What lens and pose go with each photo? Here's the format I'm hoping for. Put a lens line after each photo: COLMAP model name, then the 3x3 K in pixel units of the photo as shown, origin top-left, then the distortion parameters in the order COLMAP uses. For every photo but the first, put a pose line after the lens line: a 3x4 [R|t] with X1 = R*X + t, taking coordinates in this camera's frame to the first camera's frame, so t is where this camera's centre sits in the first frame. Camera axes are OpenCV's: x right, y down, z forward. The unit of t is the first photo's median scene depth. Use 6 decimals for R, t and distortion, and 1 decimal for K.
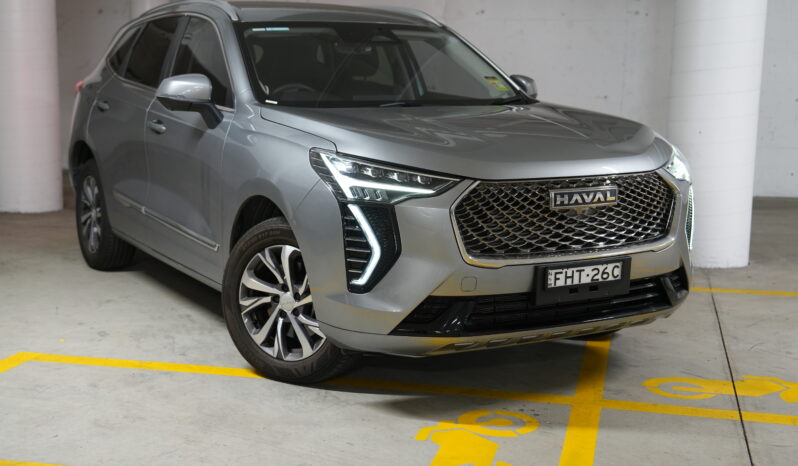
lens RADIAL K [[1067.7, 0, 399.0], [0, 1067.7, 233.0], [0, 0, 1]] dist [0.100005, -0.017077]
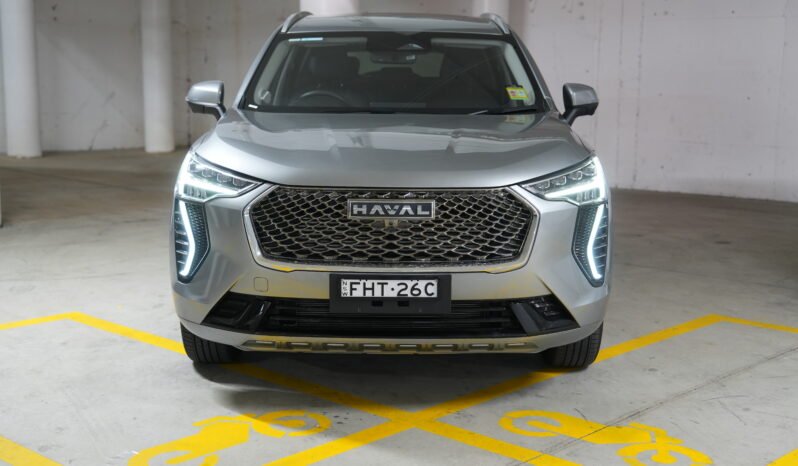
lens RADIAL K [[1067.7, 0, 399.0], [0, 1067.7, 233.0], [0, 0, 1]] dist [0.100005, -0.017077]
pose [[0.862963, 0.074928, -0.499680, 0.670184], [-0.077607, 0.996864, 0.015452, -0.027300], [0.499271, 0.025444, 0.866072, 0.161562]]
